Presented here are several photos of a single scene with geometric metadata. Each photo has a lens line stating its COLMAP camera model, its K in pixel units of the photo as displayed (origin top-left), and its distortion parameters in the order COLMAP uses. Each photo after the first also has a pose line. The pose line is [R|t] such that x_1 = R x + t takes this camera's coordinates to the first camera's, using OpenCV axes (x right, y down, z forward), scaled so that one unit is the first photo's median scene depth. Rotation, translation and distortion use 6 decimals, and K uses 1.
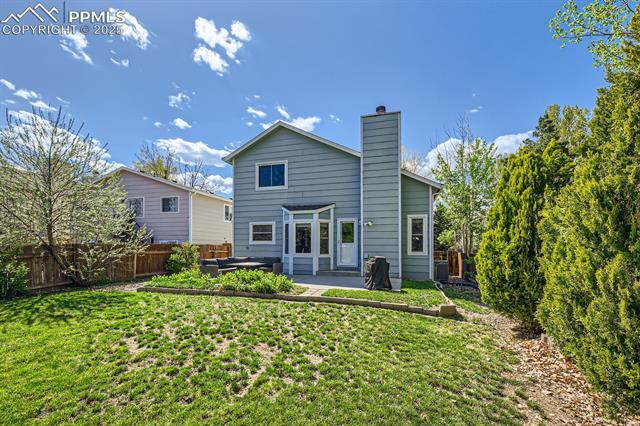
lens RADIAL K [[274.1, 0, 308.6], [0, 274.1, 245.2], [0, 0, 1]] dist [0.004826, -0.001440]
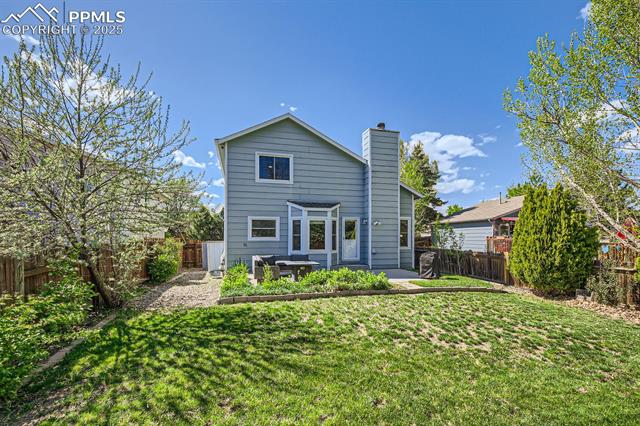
lens RADIAL K [[274.1, 0, 315.7], [0, 274.1, 239.3], [0, 0, 1]] dist [0.004826, -0.001440]
pose [[0.861623, -0.002293, 0.507544, -0.533786], [-0.001451, 0.999975, 0.006982, -0.016415], [-0.507548, -0.006752, 0.861597, 0.120613]]
